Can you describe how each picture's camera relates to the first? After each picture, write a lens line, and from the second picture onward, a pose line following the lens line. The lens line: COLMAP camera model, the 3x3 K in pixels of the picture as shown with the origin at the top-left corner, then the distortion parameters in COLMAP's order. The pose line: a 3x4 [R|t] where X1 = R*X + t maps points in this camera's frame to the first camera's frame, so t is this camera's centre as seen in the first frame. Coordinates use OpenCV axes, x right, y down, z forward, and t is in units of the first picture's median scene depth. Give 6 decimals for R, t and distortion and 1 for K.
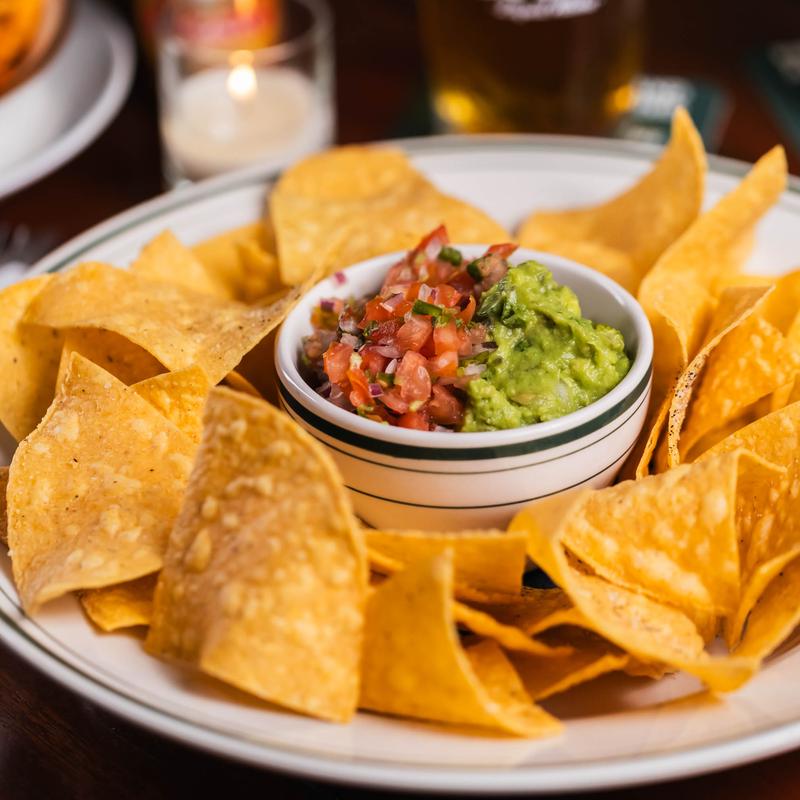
lens RADIAL K [[3550.9, 0, 400.0], [0, 3550.9, 400.0], [0, 0, 1]] dist [-0.183382, 6.947582]
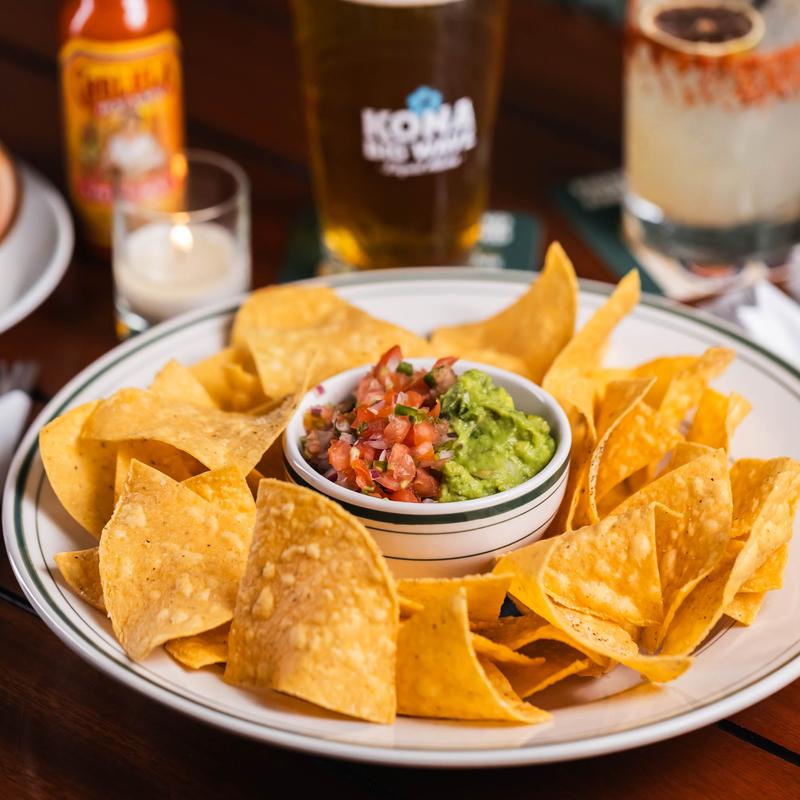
lens RADIAL K [[3550.9, 0, 400.0], [0, 3550.9, 400.0], [0, 0, 1]] dist [-0.183382, 6.947582]
pose [[0.987242, -0.056244, 0.148964, -0.192916], [0.058944, 0.998166, -0.013767, -0.011650], [-0.147917, 0.022372, 0.988747, -0.308797]]
